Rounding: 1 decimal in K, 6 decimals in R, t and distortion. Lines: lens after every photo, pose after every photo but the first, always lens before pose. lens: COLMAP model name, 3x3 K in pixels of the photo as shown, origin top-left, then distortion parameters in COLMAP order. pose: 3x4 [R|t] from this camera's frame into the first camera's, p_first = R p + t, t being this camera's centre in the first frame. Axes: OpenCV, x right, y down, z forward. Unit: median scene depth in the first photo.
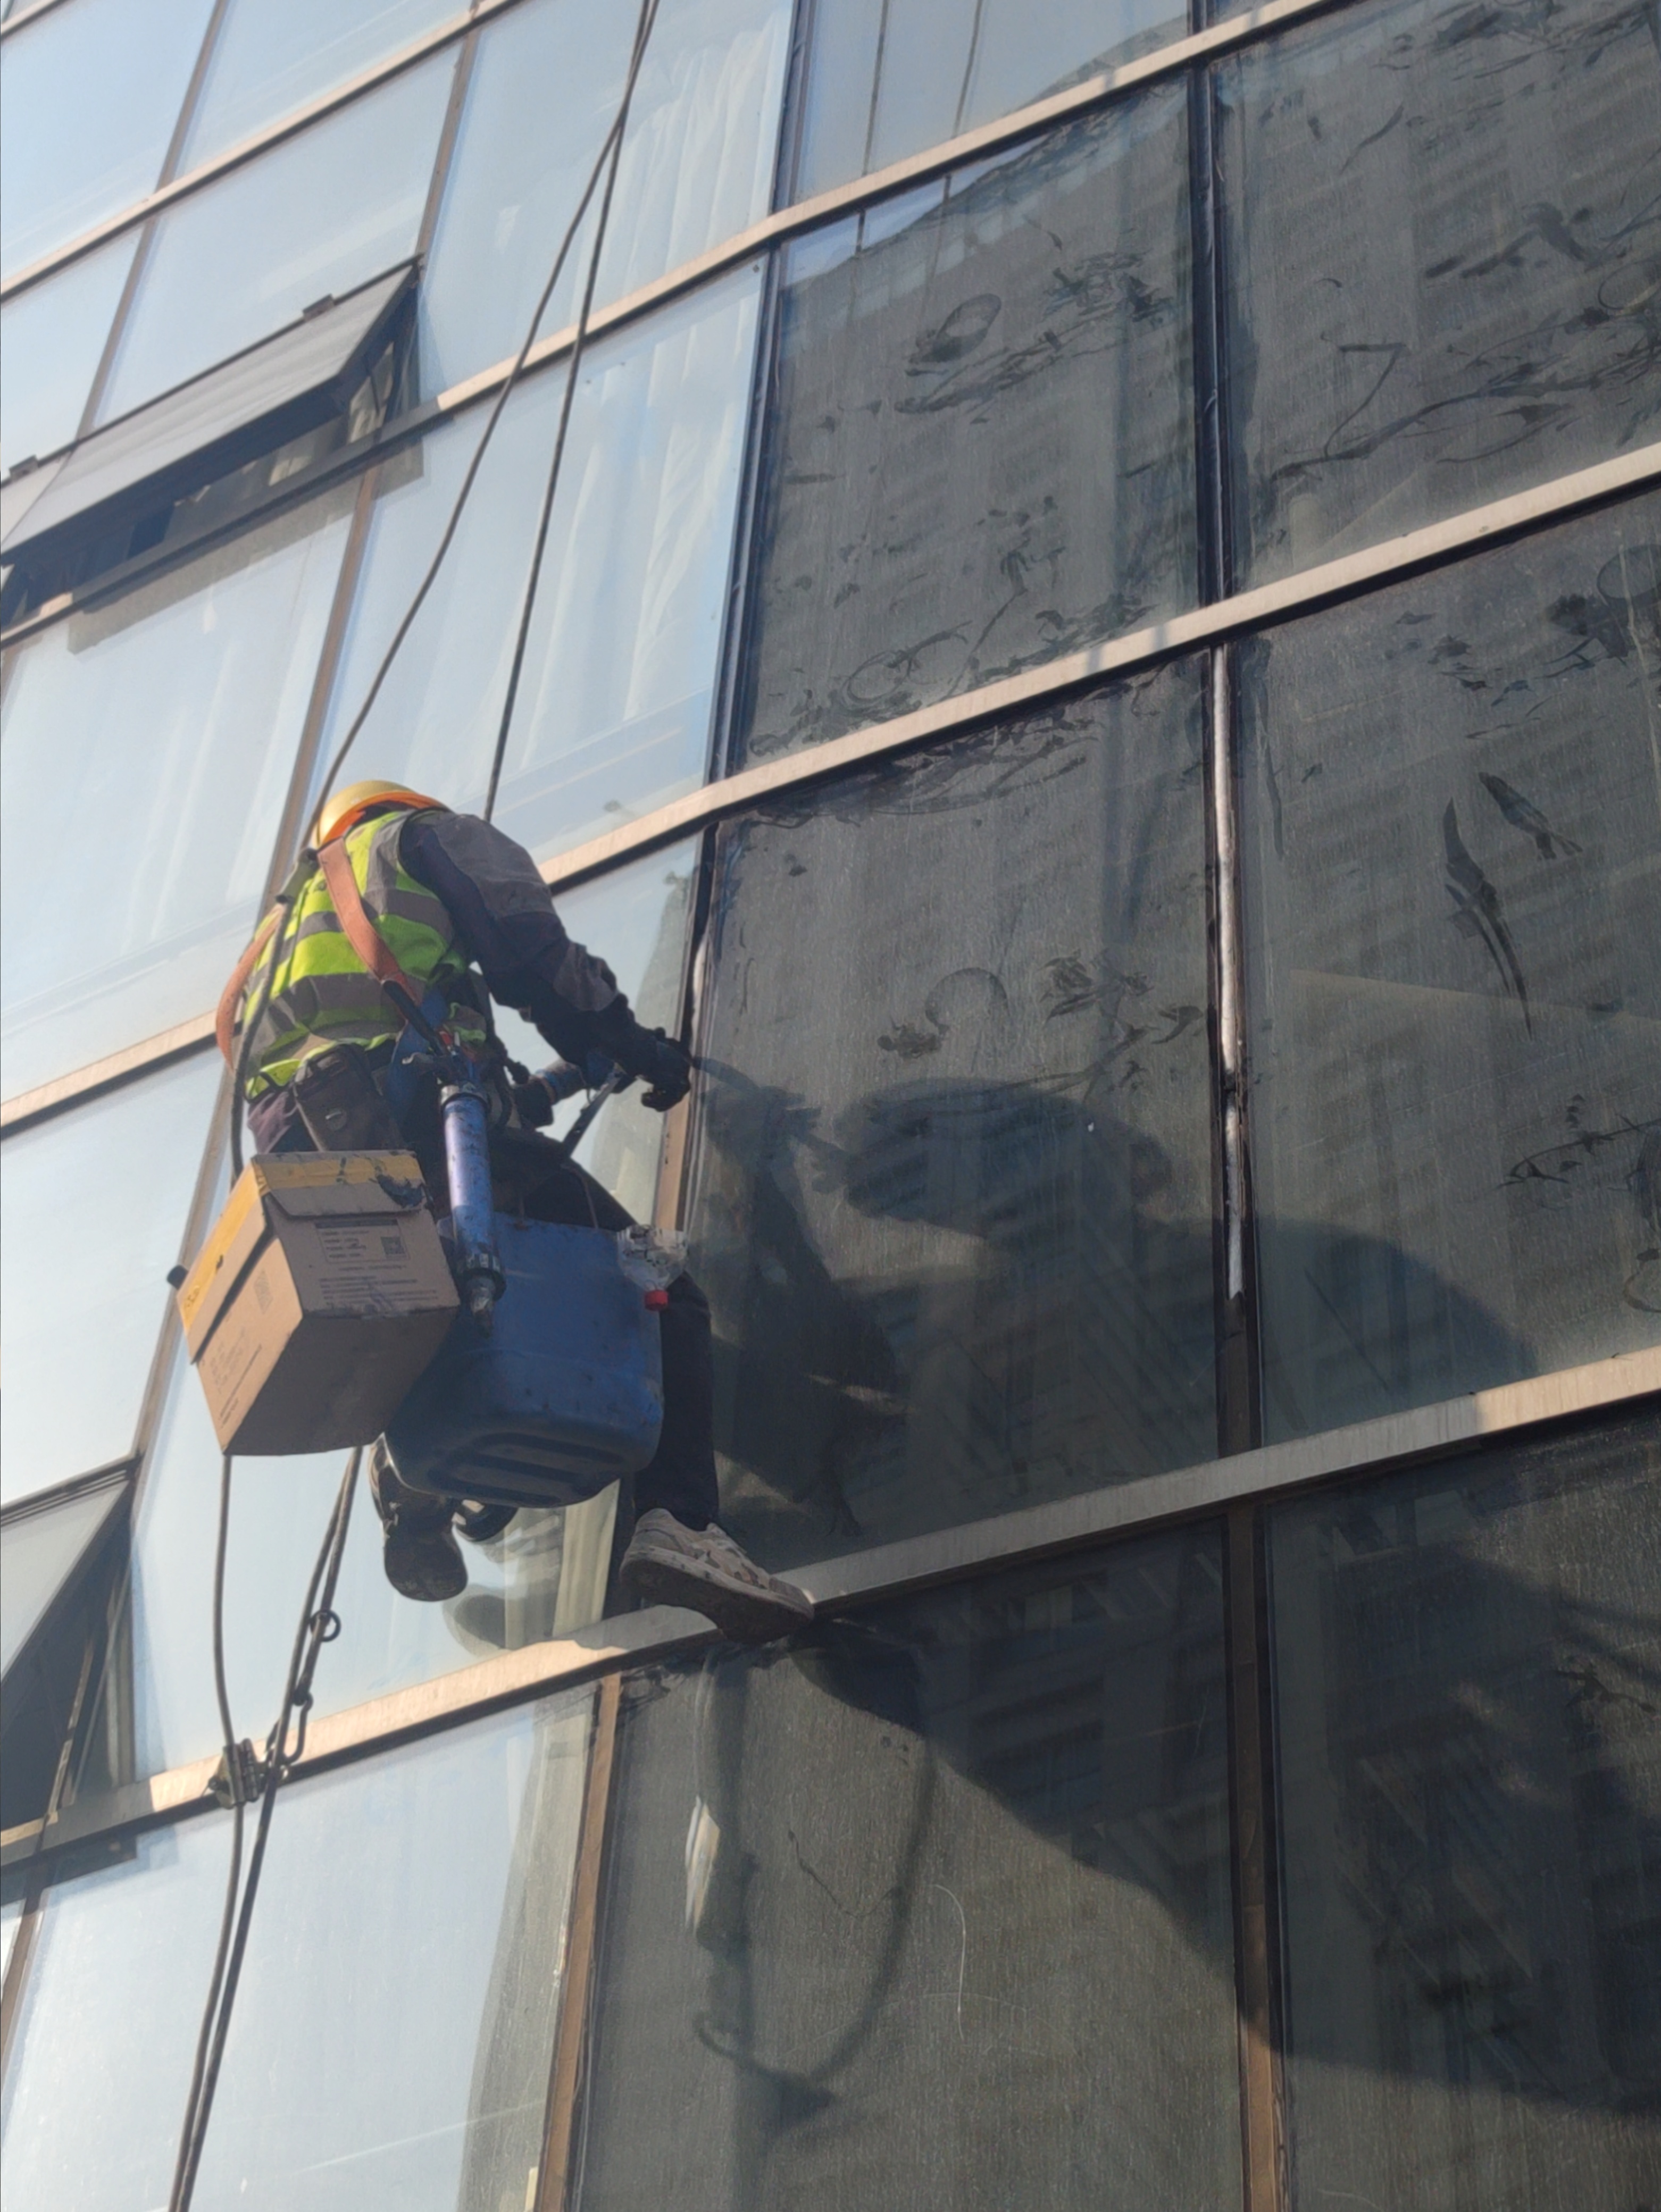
lens RADIAL K [[1545.5, 0, 786.9], [0, 1545.5, 1124.1], [0, 0, 1]] dist [0.065664, -0.061288]
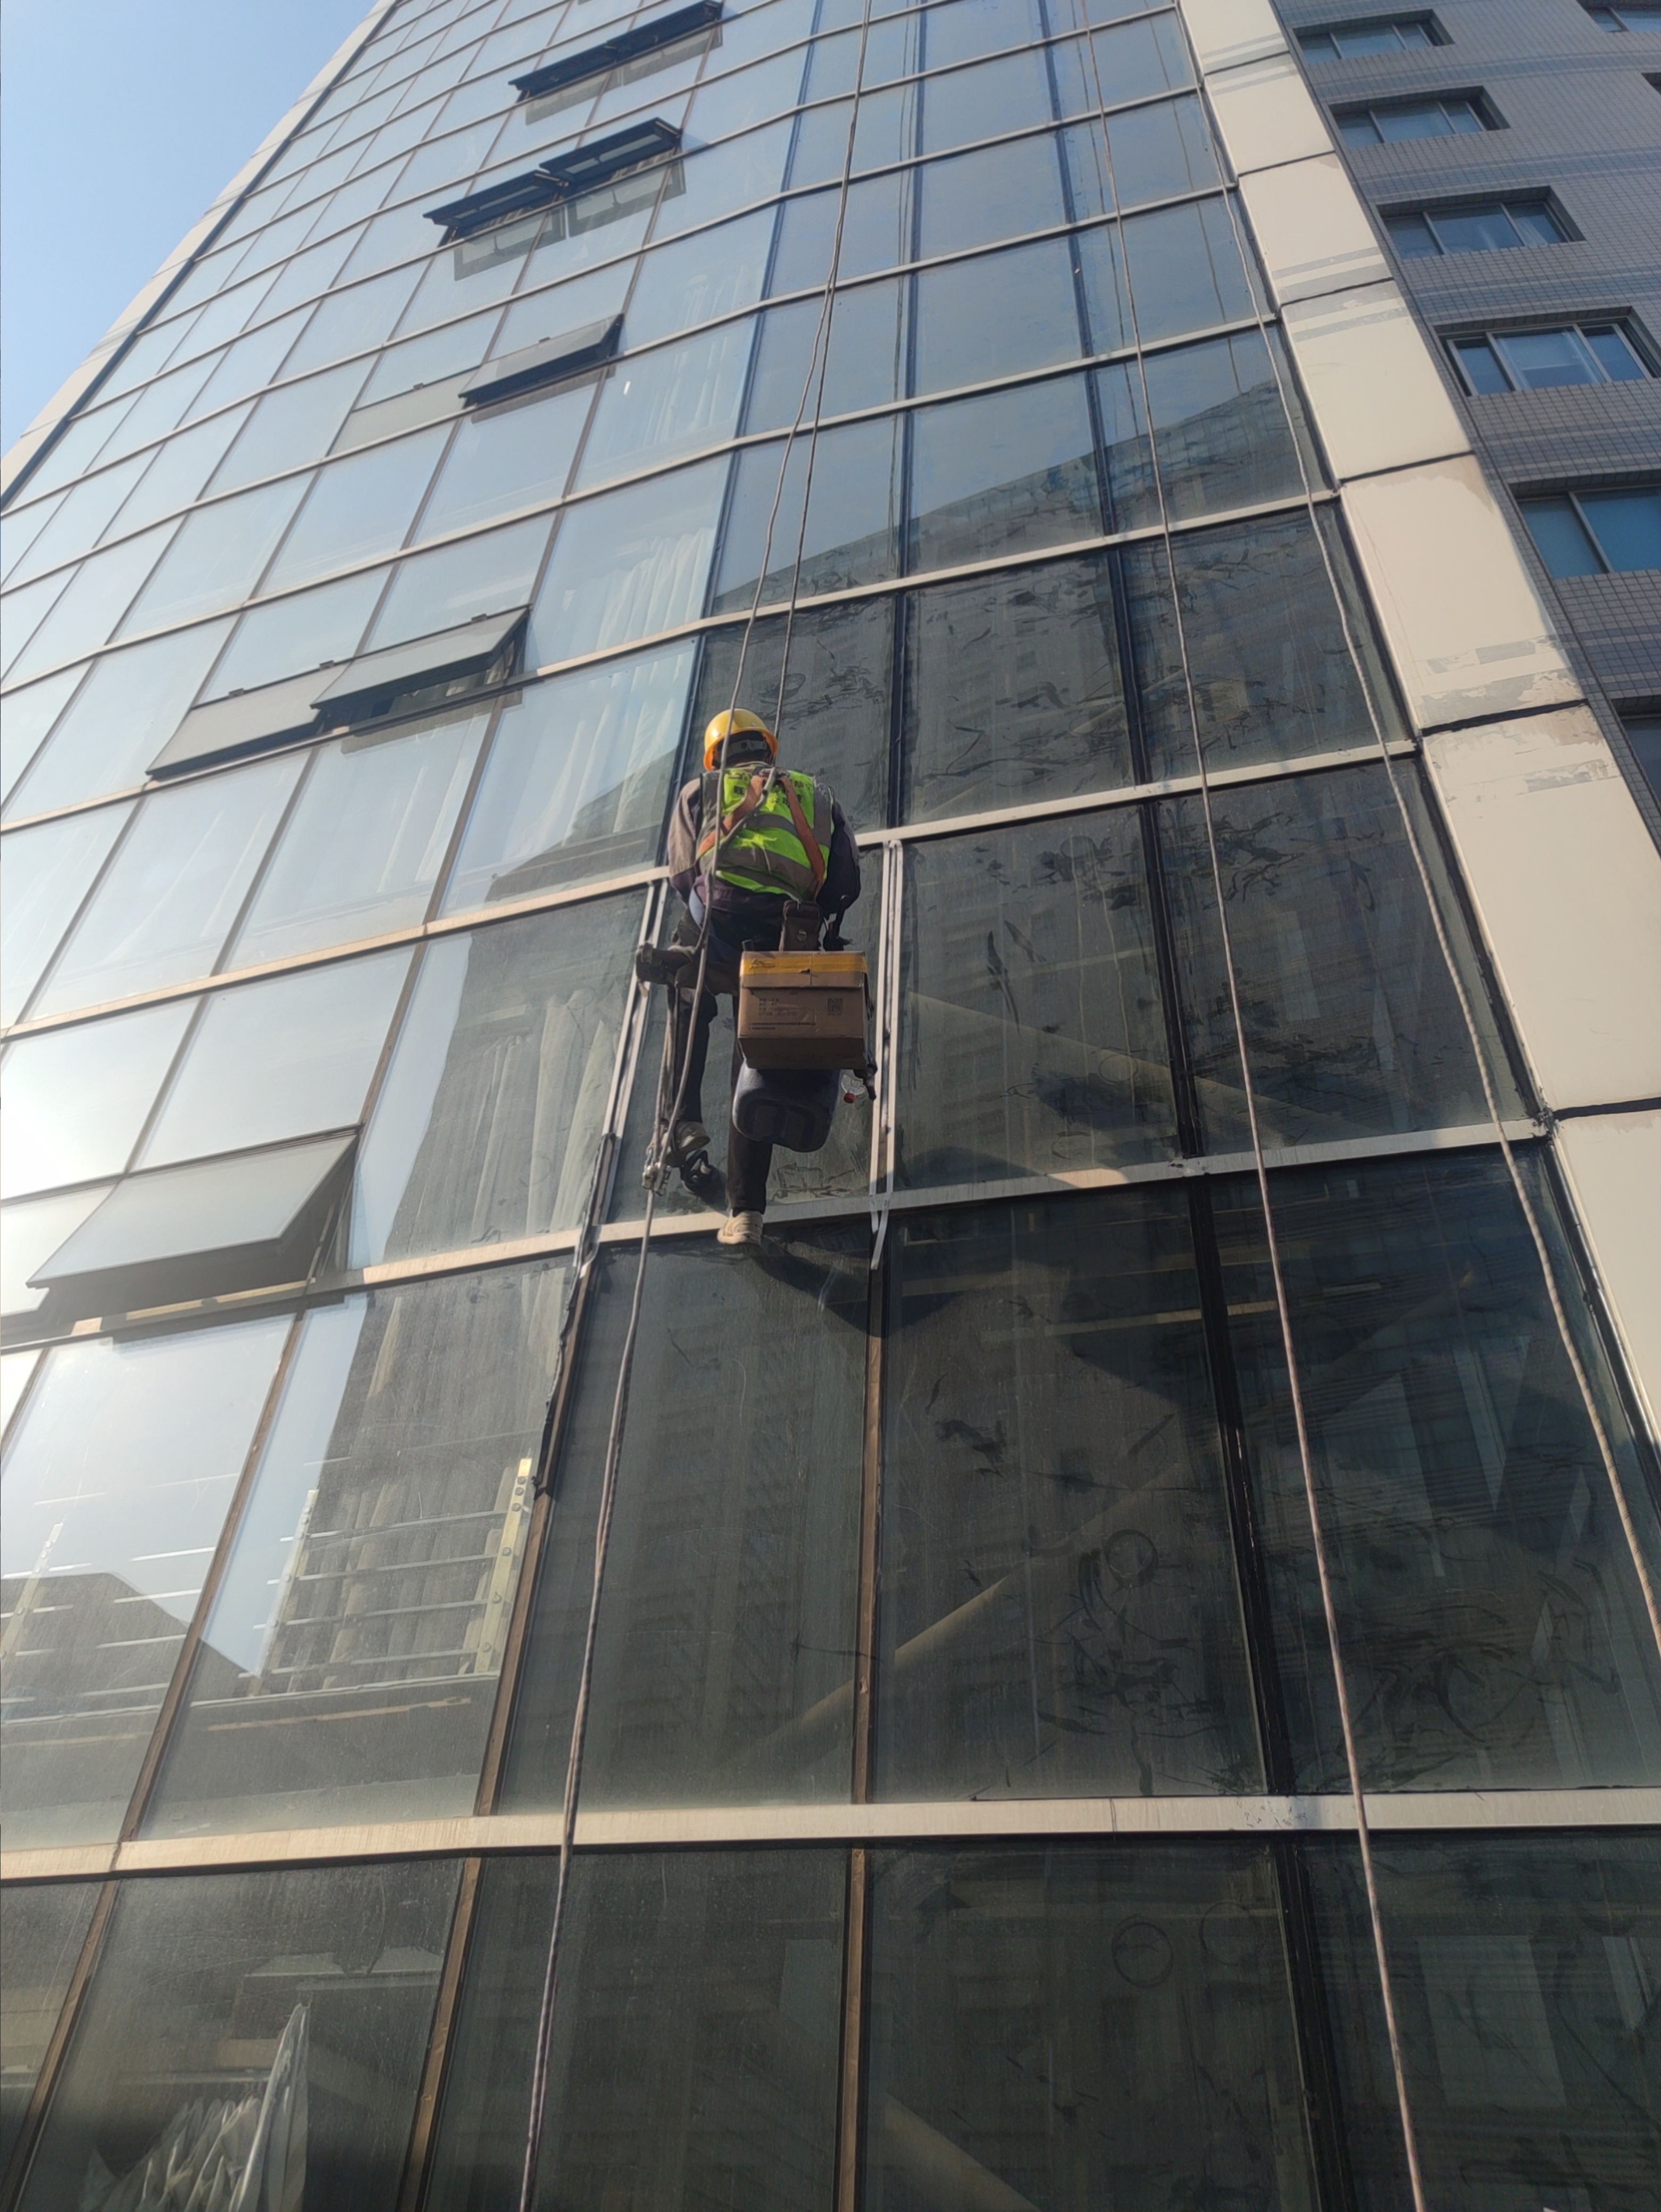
lens RADIAL K [[1545.5, 0, 786.9], [0, 1545.5, 1124.1], [0, 0, 1]] dist [0.065664, -0.061288]
pose [[0.969425, 0.122157, 0.212821, -0.265950], [-0.080338, 0.977485, -0.195113, 0.484494], [-0.231864, 0.172050, 0.957412, -0.916123]]
